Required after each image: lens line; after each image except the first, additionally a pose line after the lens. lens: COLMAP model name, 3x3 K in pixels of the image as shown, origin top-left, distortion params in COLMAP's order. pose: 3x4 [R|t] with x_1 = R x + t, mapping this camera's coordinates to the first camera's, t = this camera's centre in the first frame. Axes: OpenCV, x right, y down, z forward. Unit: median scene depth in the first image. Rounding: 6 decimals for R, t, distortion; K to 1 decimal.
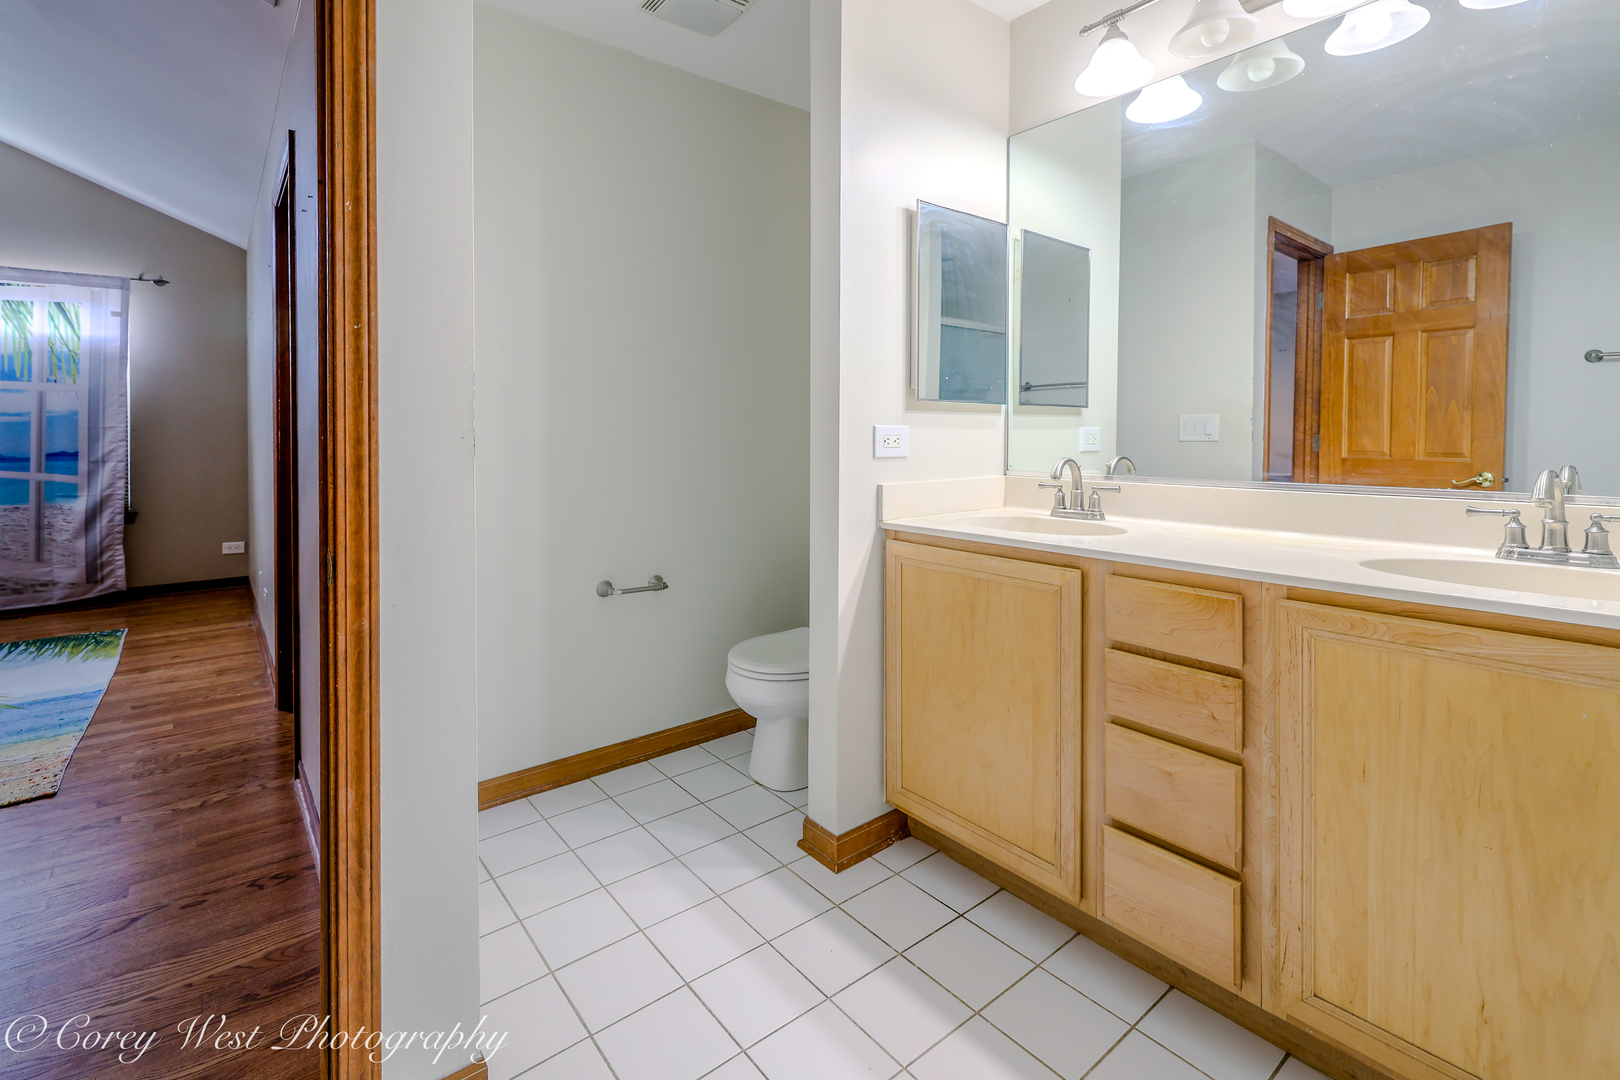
lens RADIAL K [[722.7, 0, 761.2], [0, 722.7, 434.7], [0, 0, 1]] dist [0.003588, -0.000036]
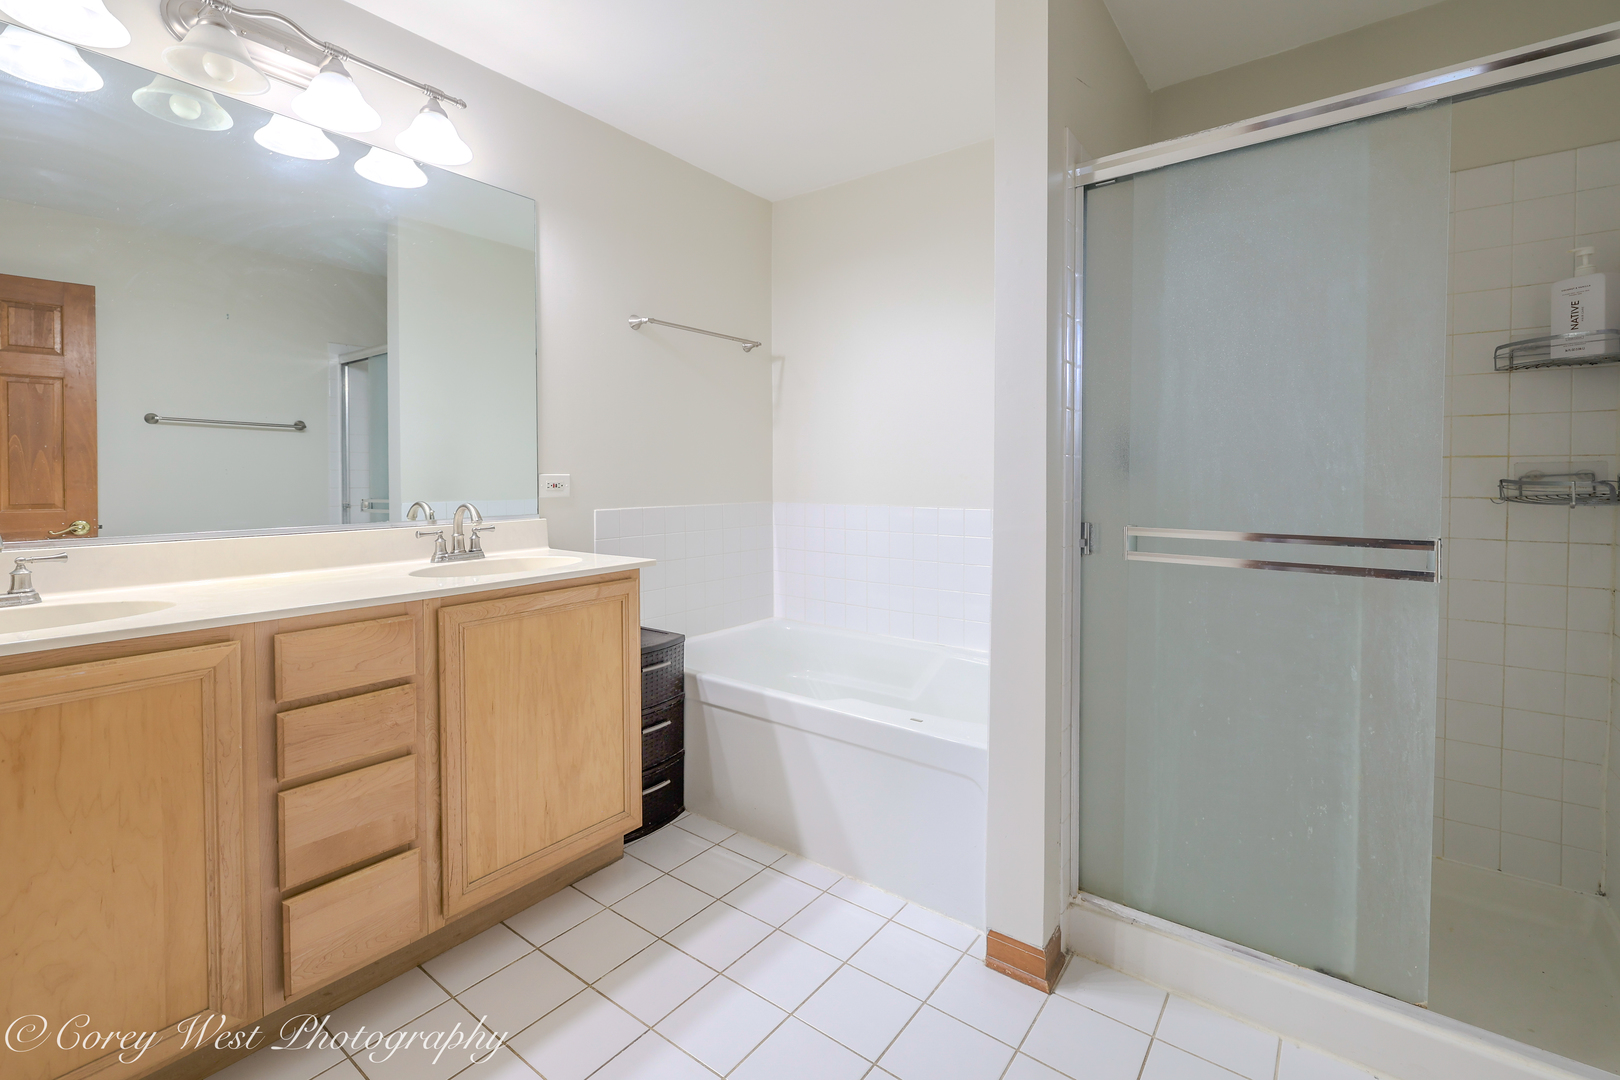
lens RADIAL K [[722.7, 0, 786.2], [0, 722.7, 494.5], [0, 0, 1]] dist [0.003588, -0.000036]
pose [[-0.239202, -0.021425, 0.970733, -0.538670], [0.008966, 0.999665, 0.024273, -0.003953], [-0.970928, 0.014510, -0.238930, 0.544631]]
